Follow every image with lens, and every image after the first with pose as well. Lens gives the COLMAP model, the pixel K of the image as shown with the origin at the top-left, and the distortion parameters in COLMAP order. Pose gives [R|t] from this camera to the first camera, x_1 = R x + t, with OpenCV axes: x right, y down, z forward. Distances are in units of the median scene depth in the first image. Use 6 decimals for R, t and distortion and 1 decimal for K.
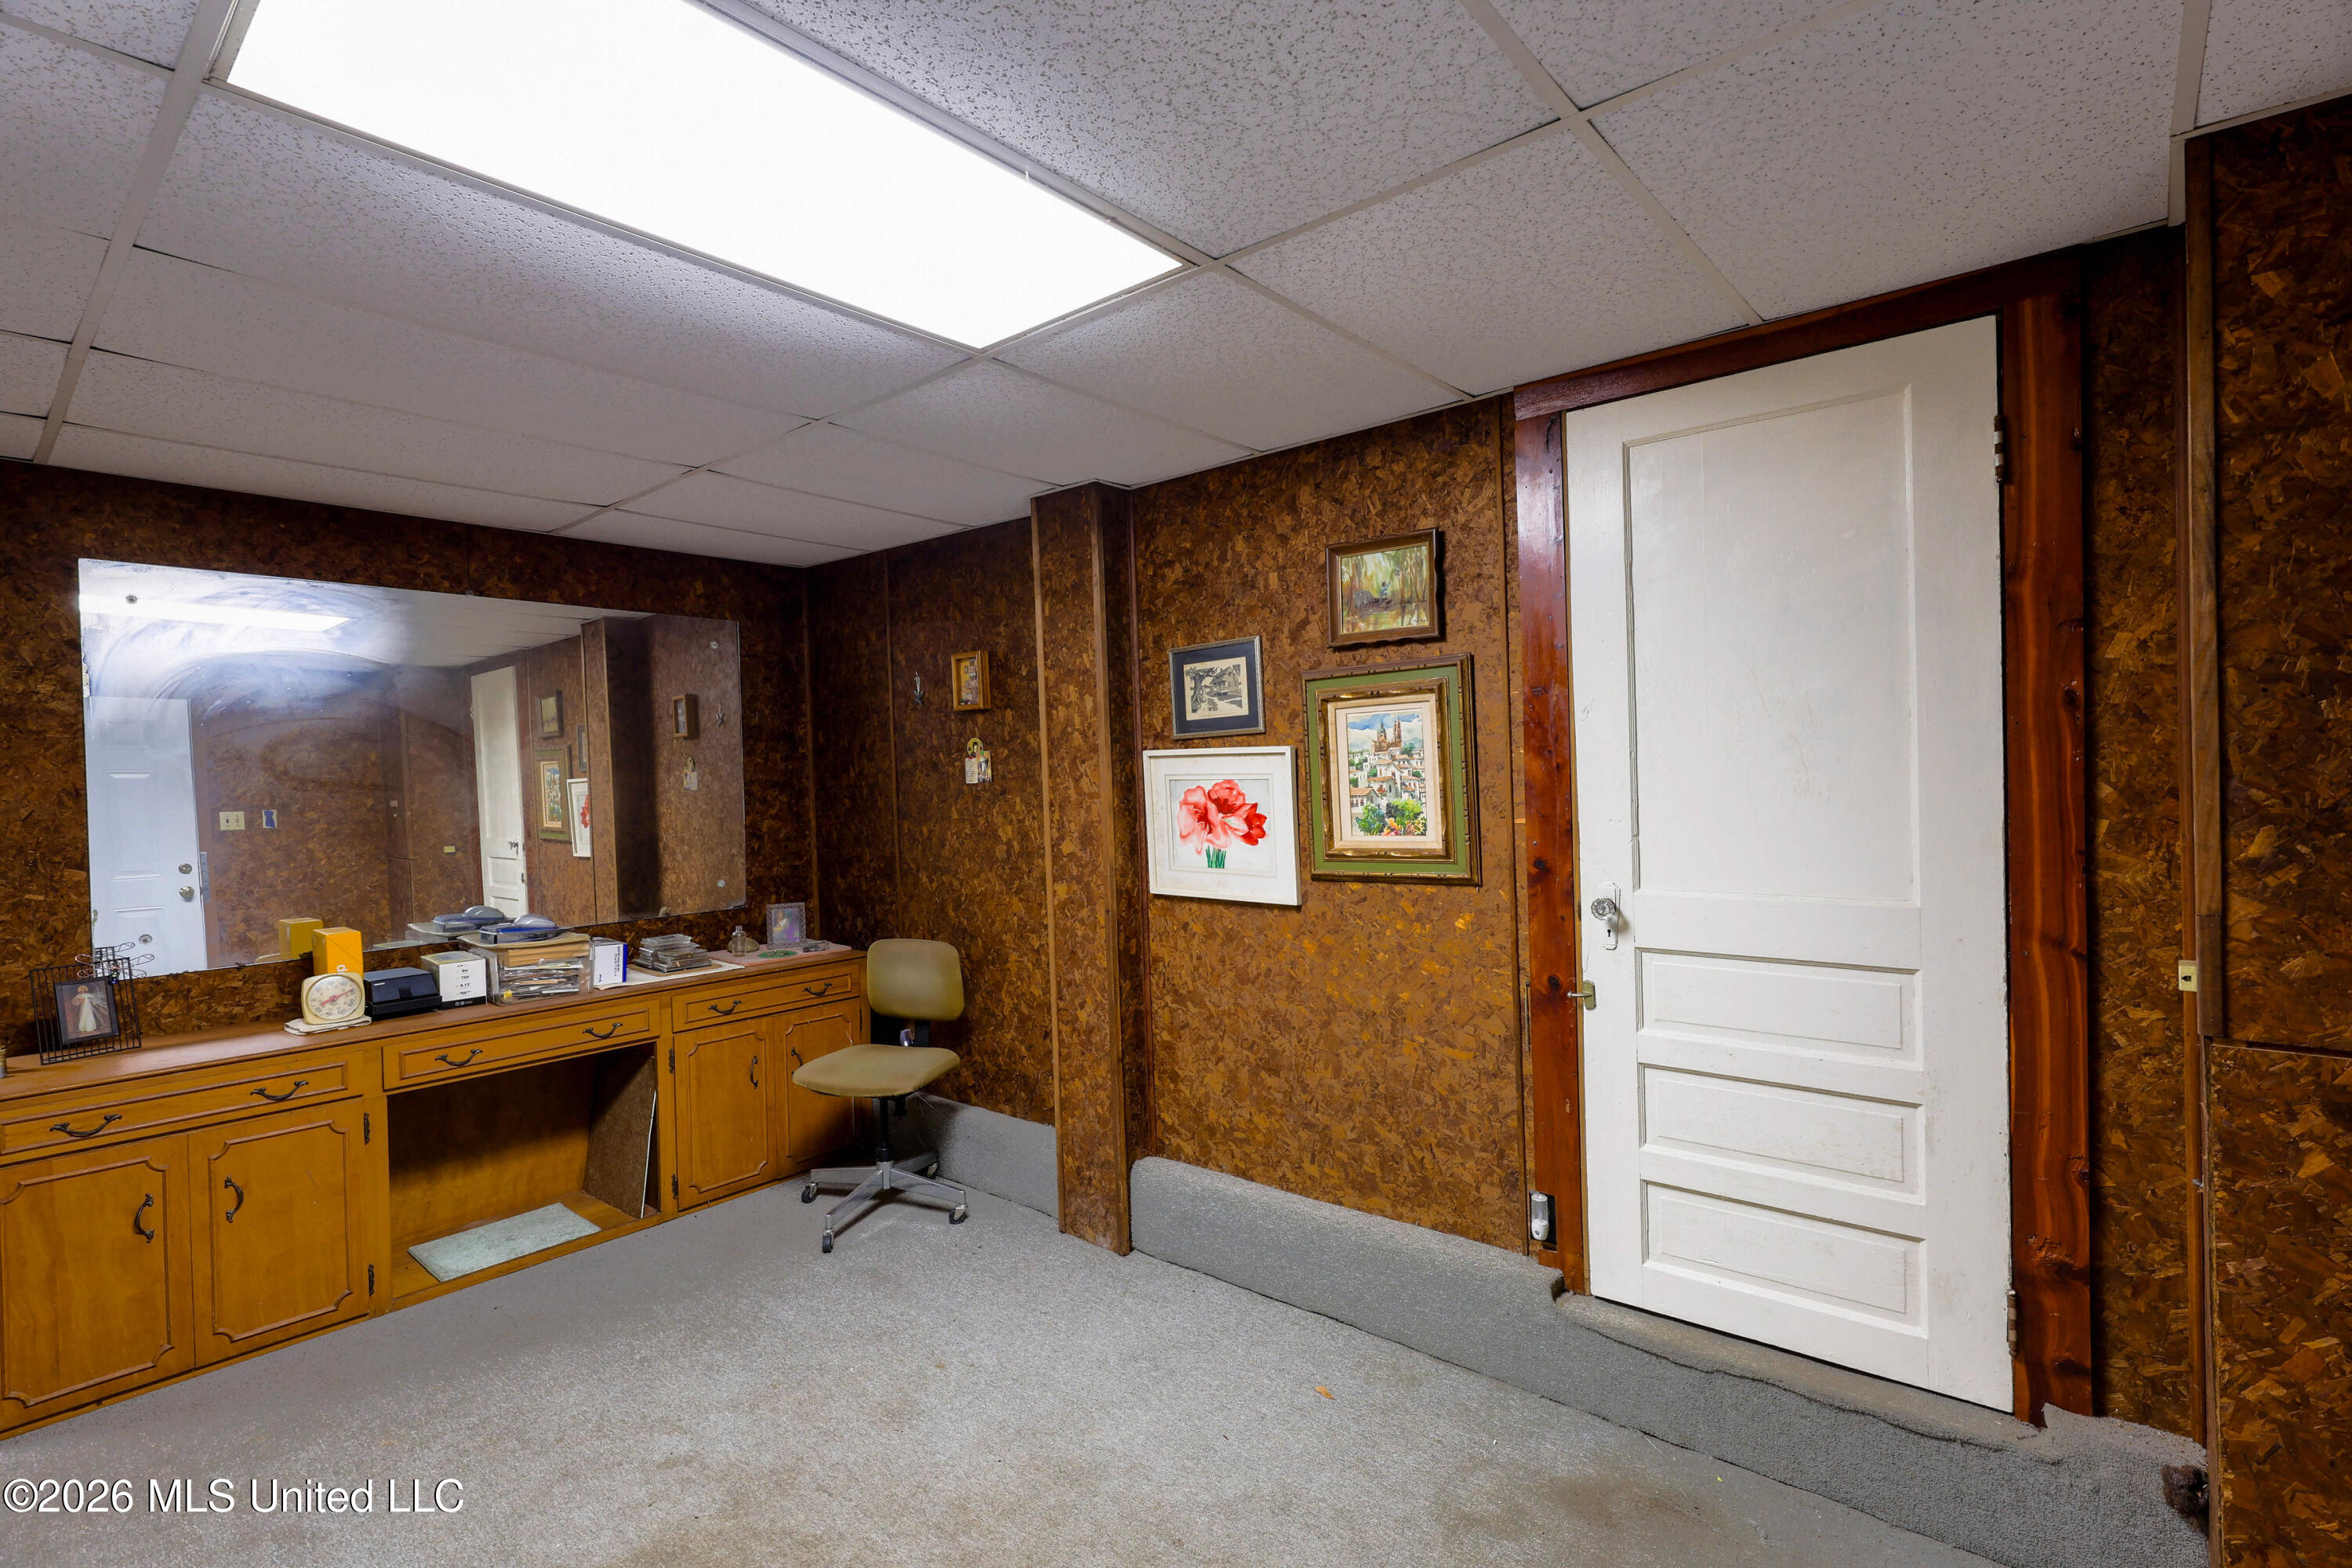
lens RADIAL K [[1081.5, 0, 1171.9], [0, 1081.5, 786.8], [0, 0, 1]] dist [0.001077, 0.000666]
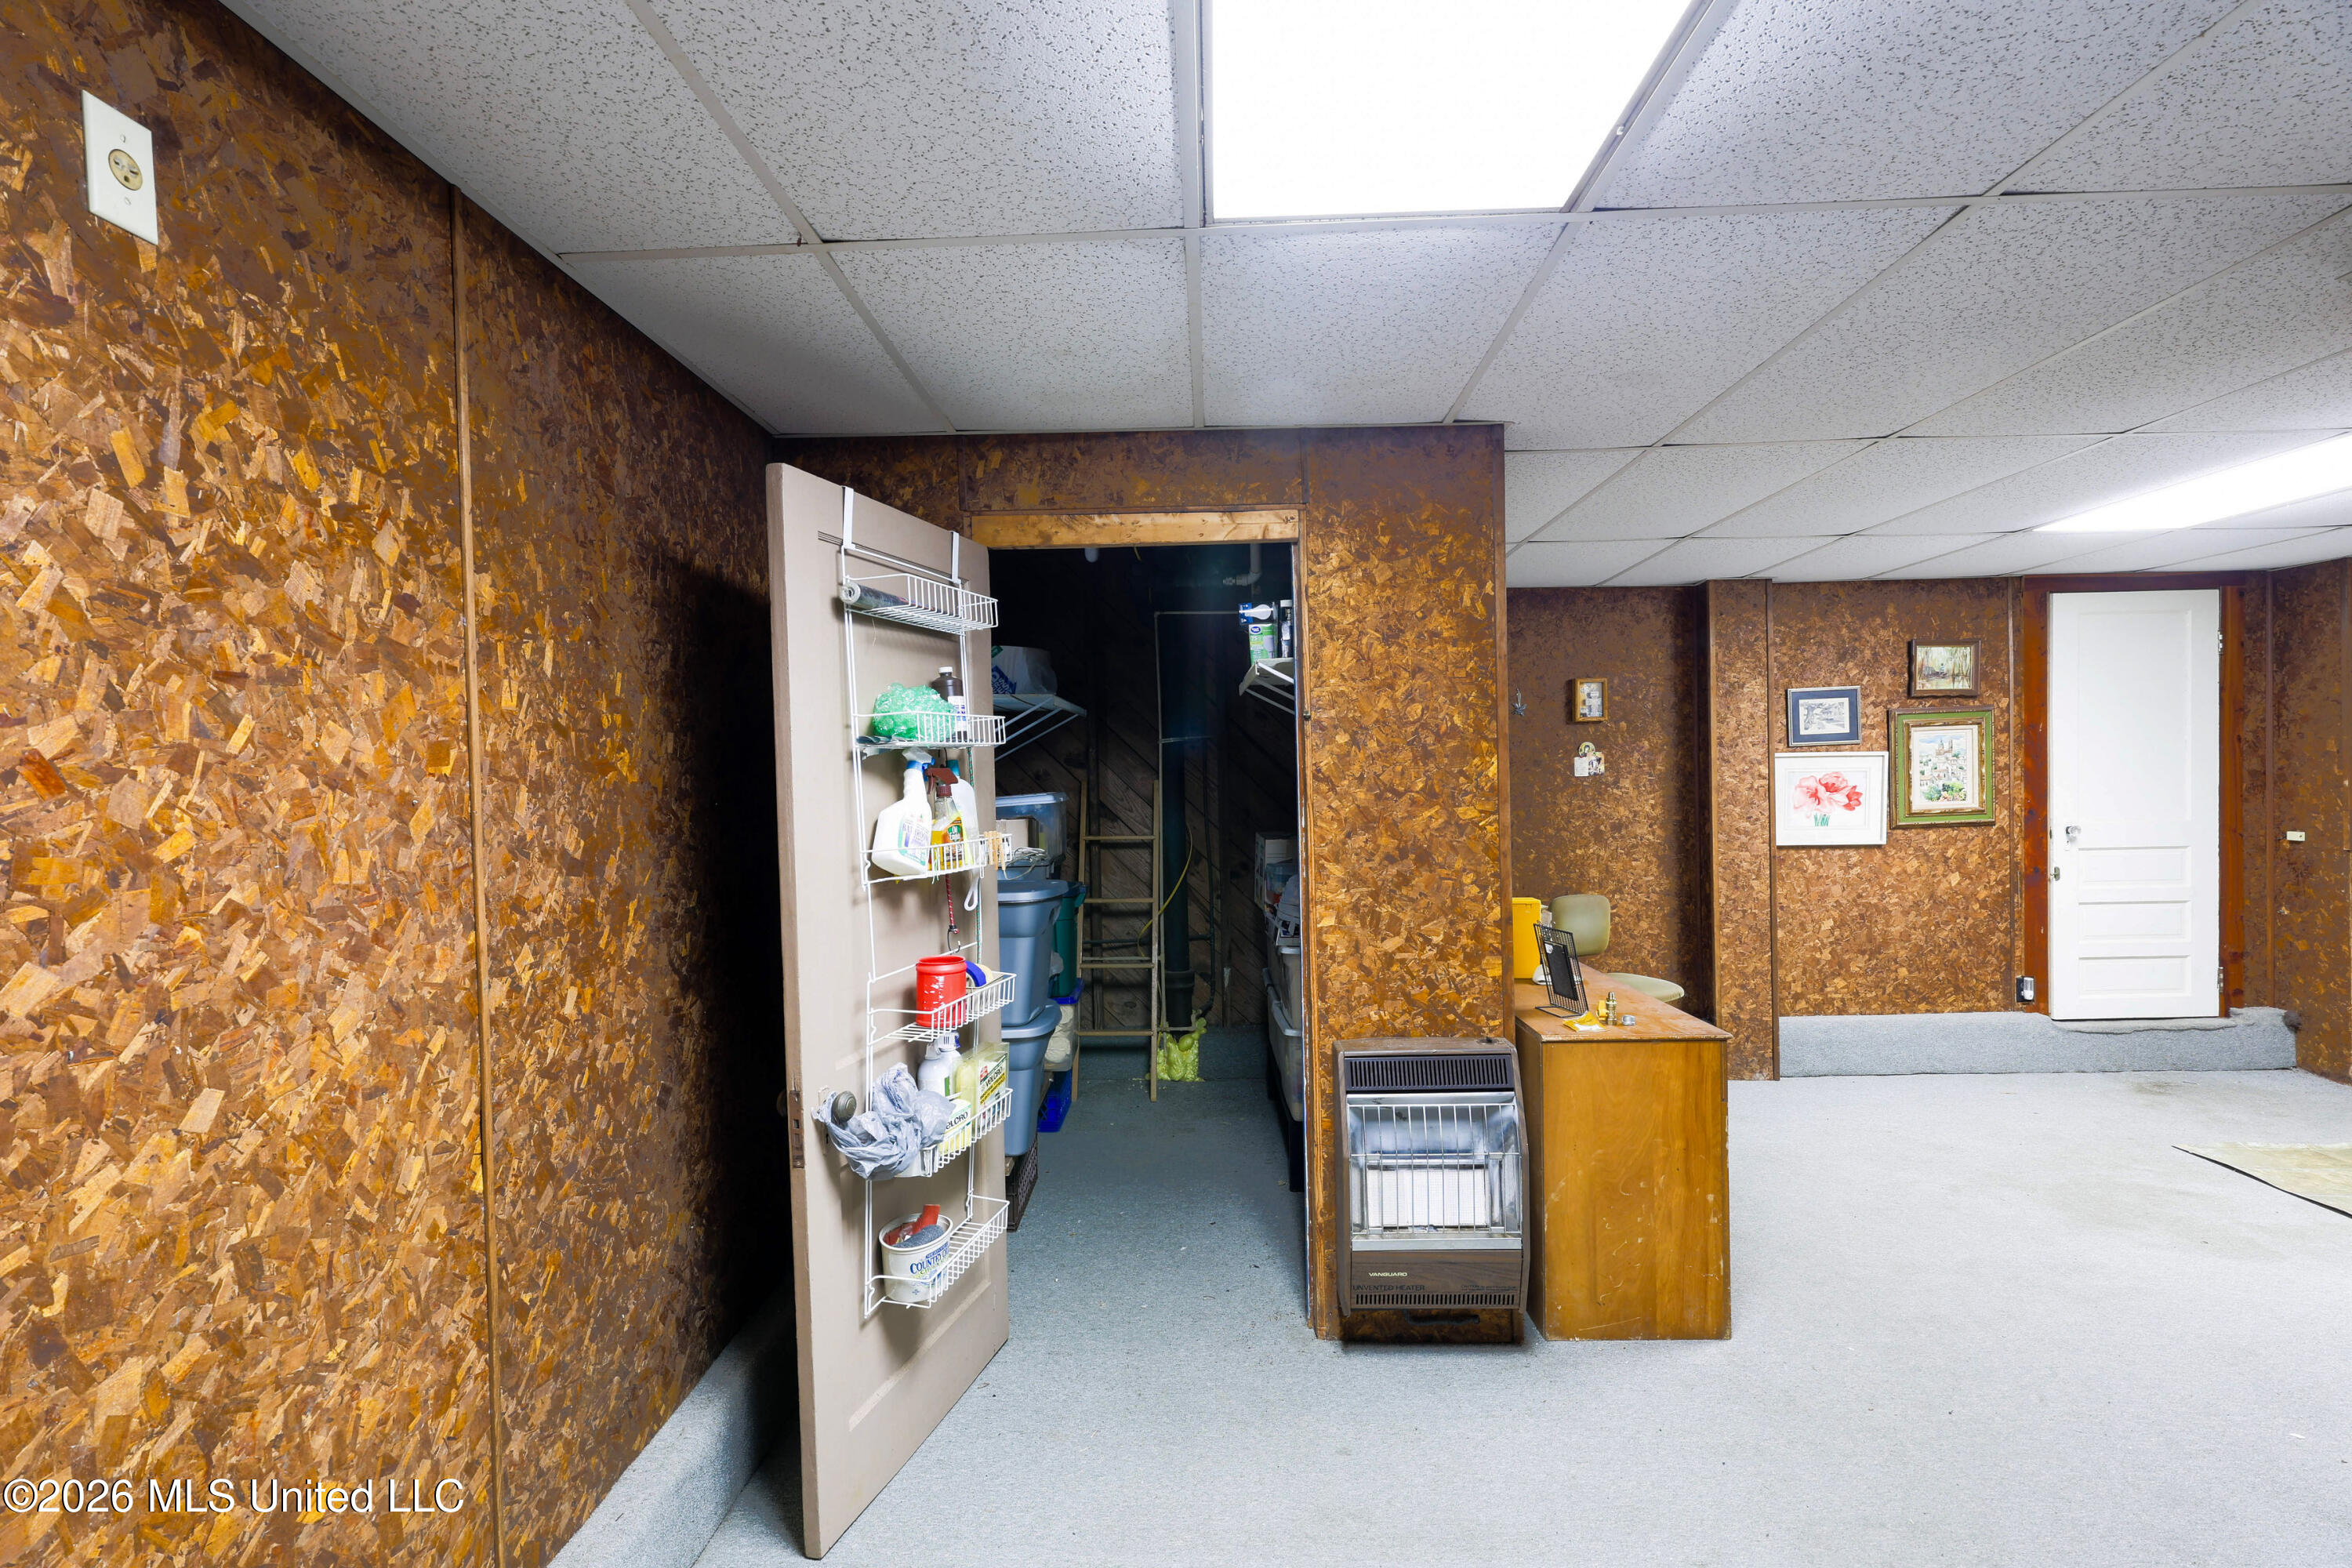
lens RADIAL K [[1081.5, 0, 1175.7], [0, 1081.5, 782.2], [0, 0, 1]] dist [0.001077, 0.000666]
pose [[0.776704, -0.003071, 0.629858, -1.794833], [0.010880, 0.999904, -0.008541, 0.012965], [-0.629772, 0.013487, 0.776663, 0.361102]]
